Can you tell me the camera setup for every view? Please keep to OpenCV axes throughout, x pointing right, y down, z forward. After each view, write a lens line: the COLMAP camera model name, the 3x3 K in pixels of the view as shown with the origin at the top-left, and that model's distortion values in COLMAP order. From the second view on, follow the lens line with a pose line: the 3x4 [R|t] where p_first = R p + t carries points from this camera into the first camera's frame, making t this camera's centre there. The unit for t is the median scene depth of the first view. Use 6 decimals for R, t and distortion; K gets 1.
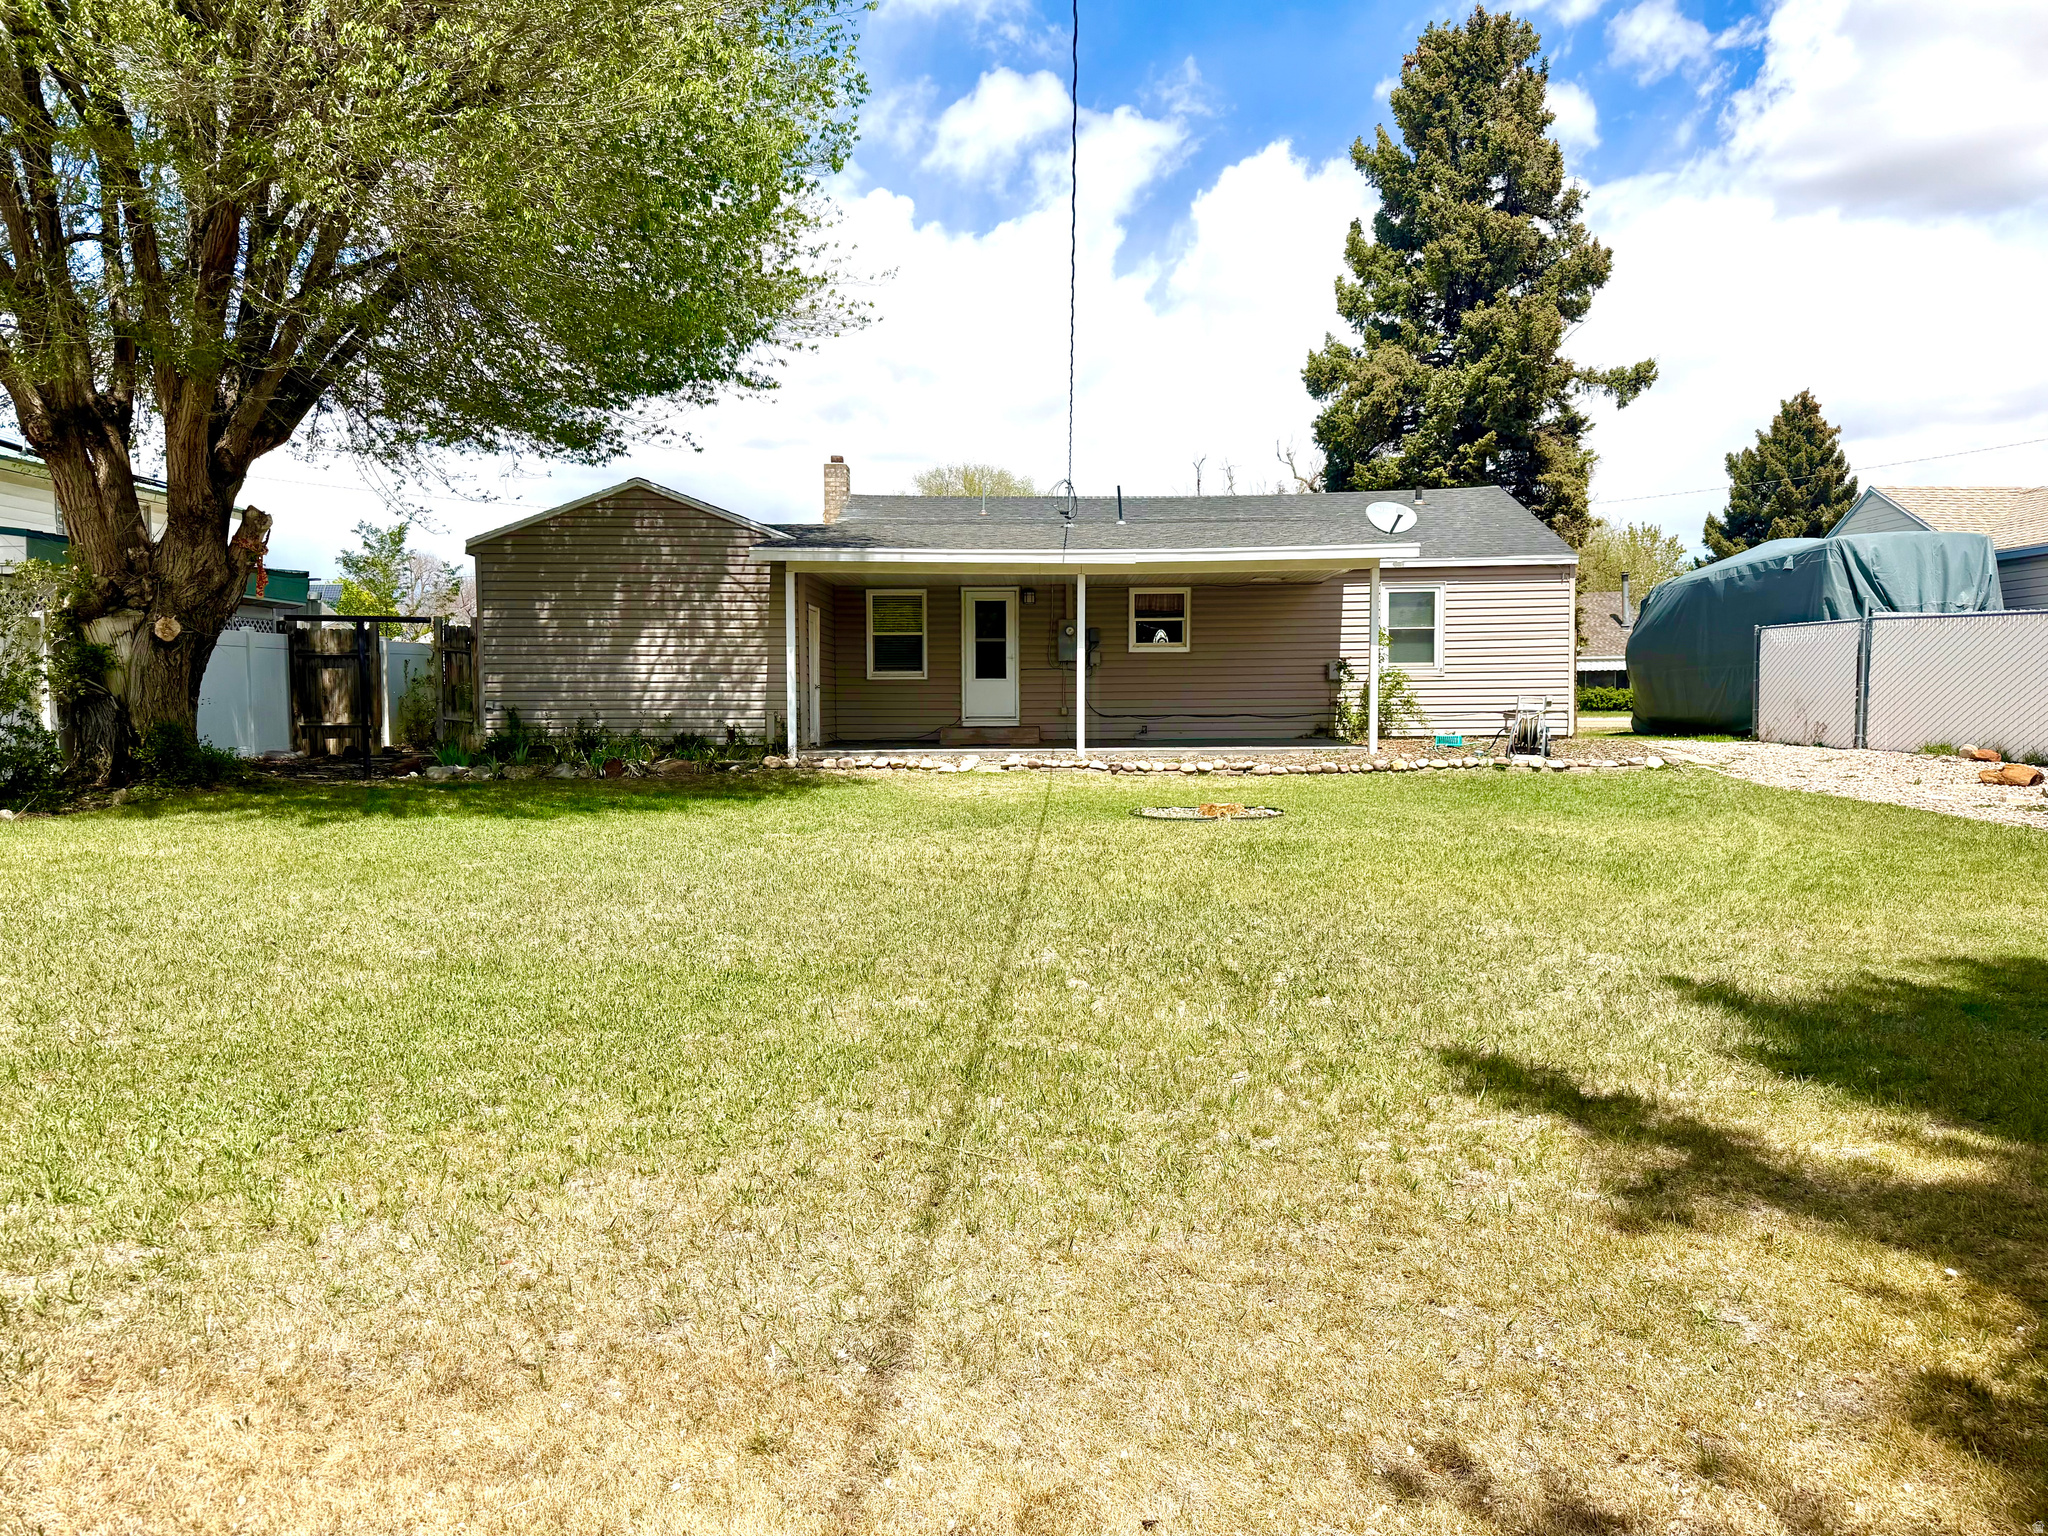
lens RADIAL K [[1450.2, 0, 1024.0], [0, 1450.2, 768.0], [0, 0, 1]] dist [0.229380, -0.405752]
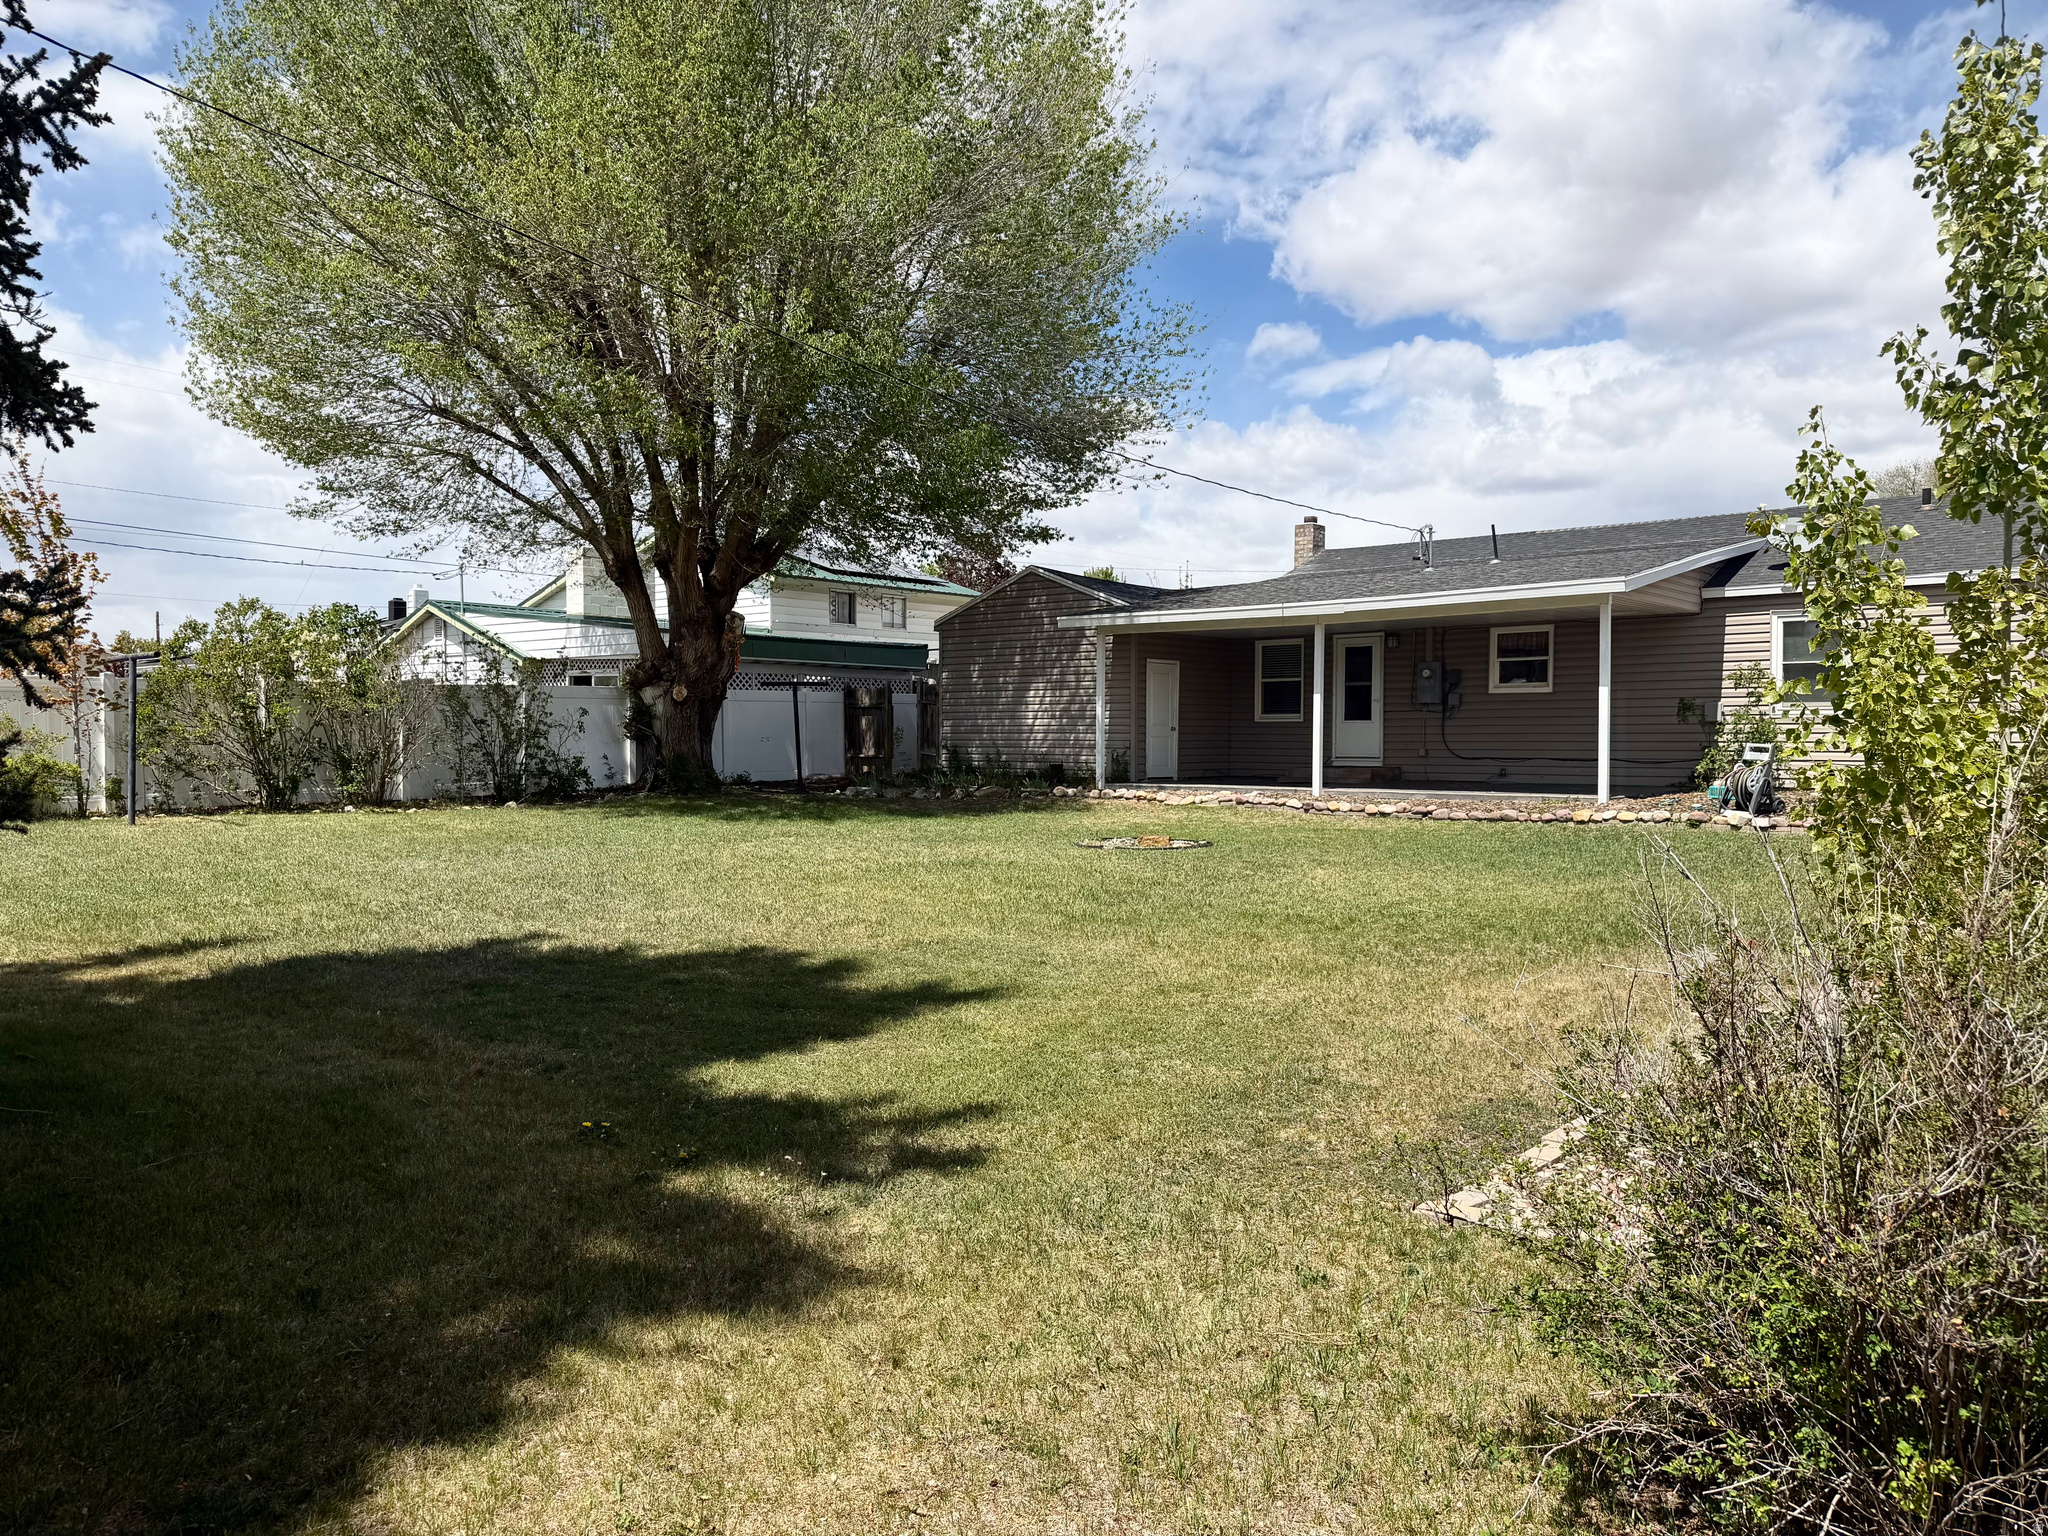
lens RADIAL K [[1450.2, 0, 1024.0], [0, 1450.2, 768.0], [0, 0, 1]] dist [0.229380, -0.405752]
pose [[0.766429, 0.021170, -0.641980, 0.537442], [-0.035281, 0.999335, -0.009167, -0.010321], [0.641359, 0.029675, 0.766667, 0.041497]]
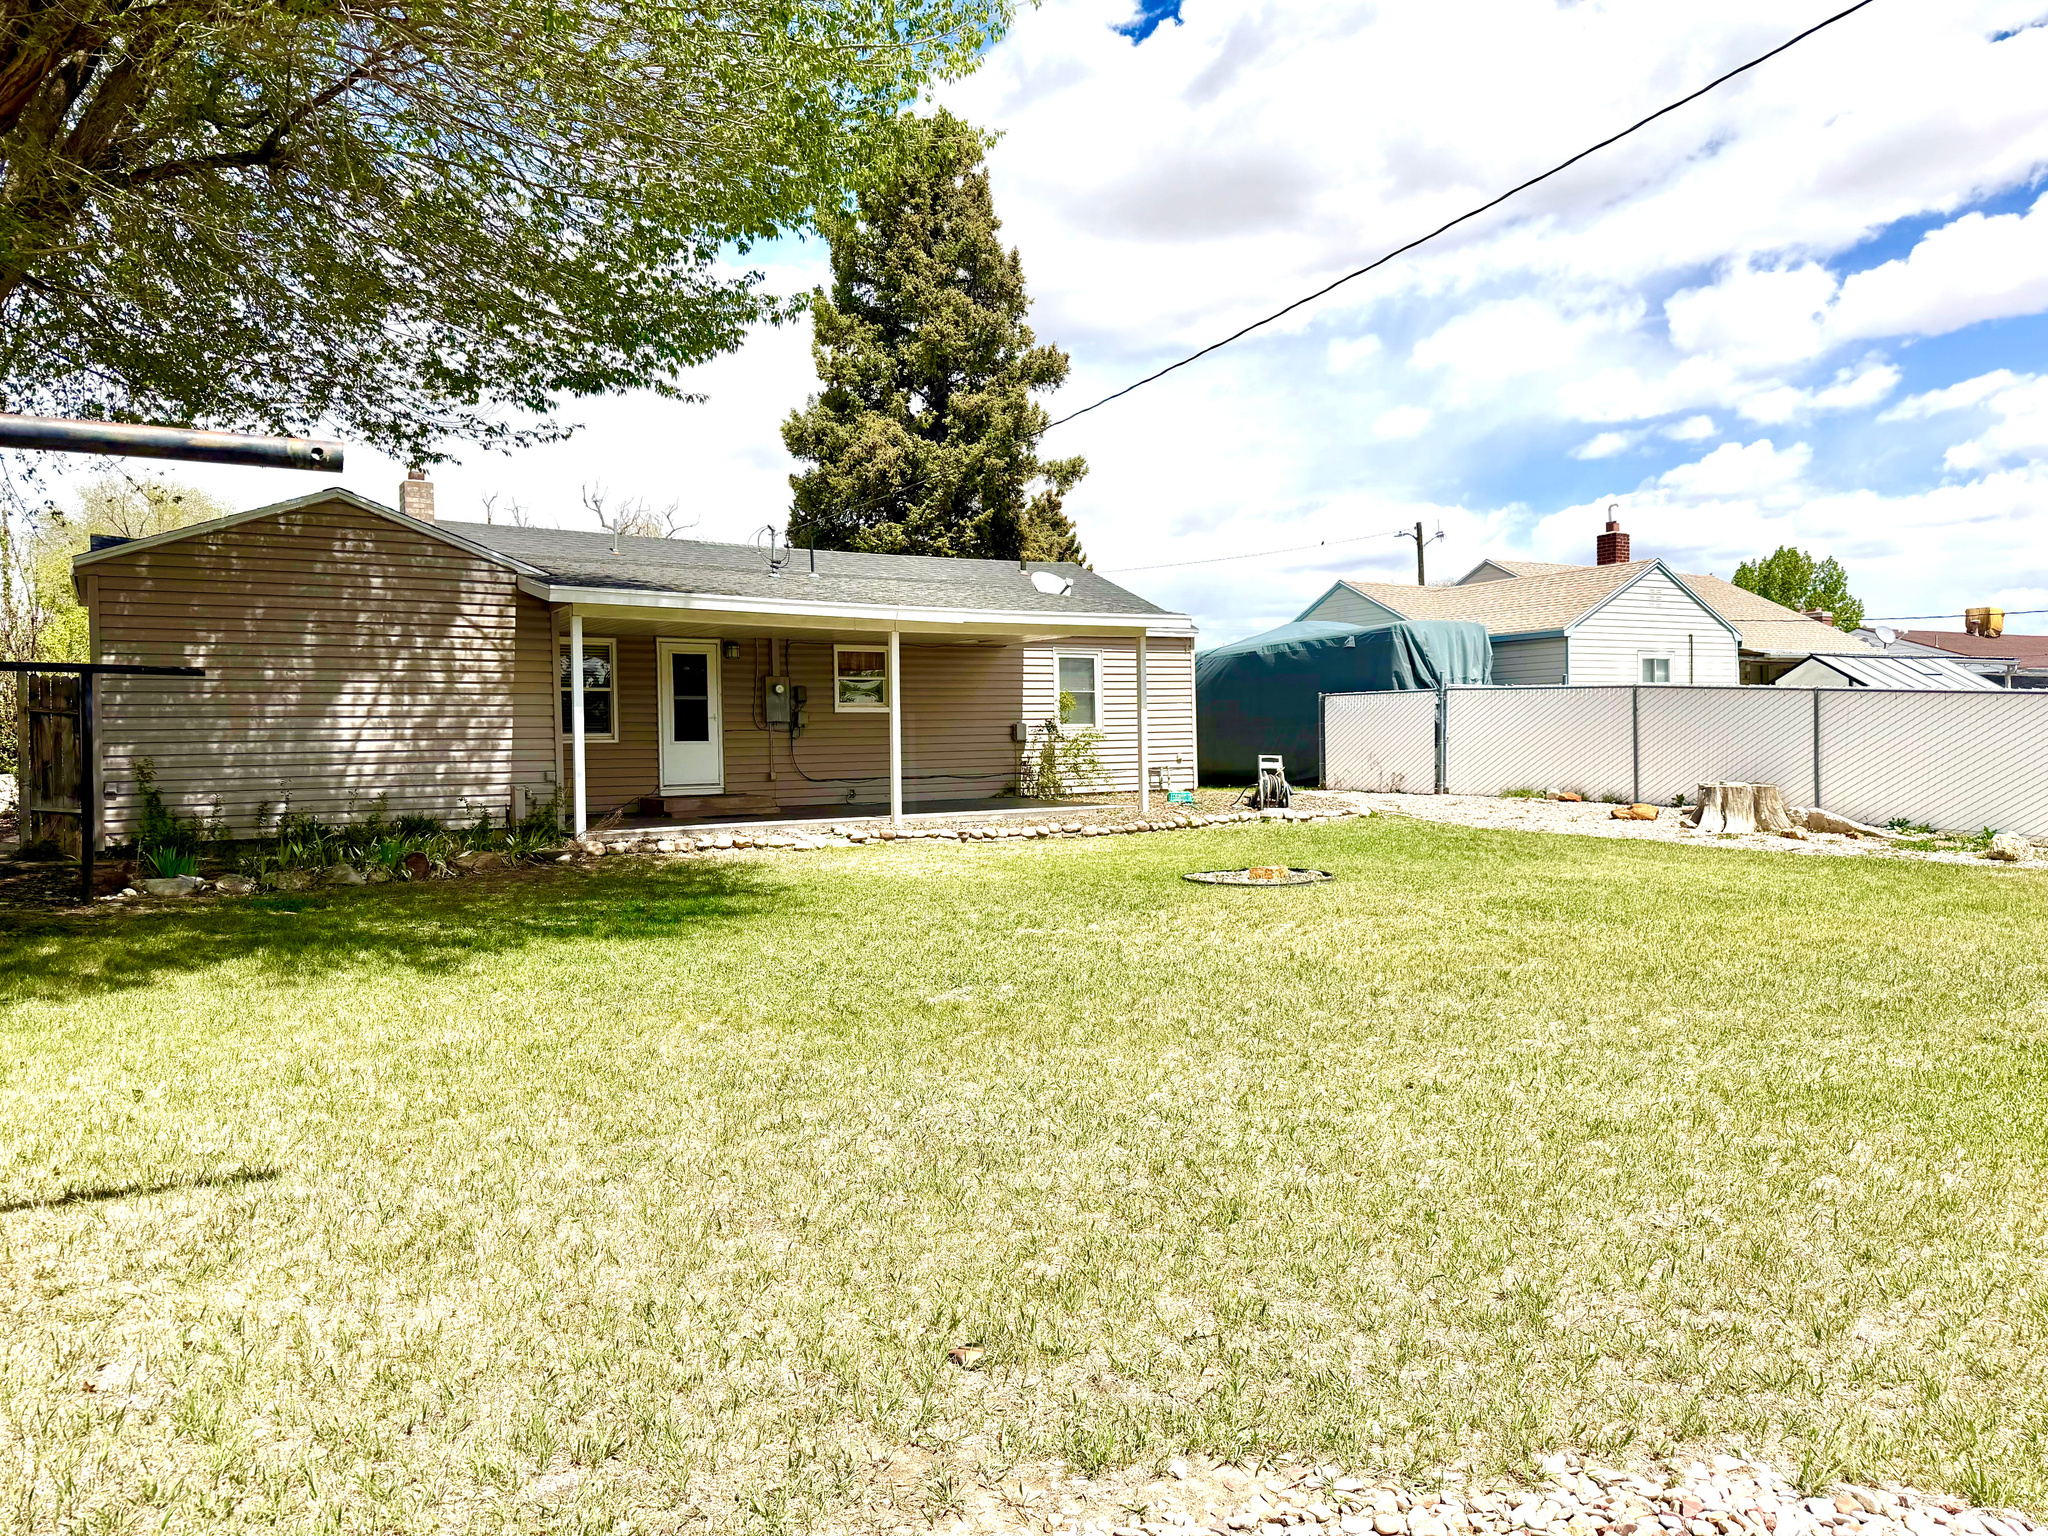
lens RADIAL K [[1450.2, 0, 1024.0], [0, 1450.2, 768.0], [0, 0, 1]] dist [0.229380, -0.405752]
pose [[0.844446, -0.019181, 0.535297, -0.376115], [0.038533, 0.998945, -0.024993, -0.017213], [-0.534253, 0.041732, 0.844294, 0.158009]]
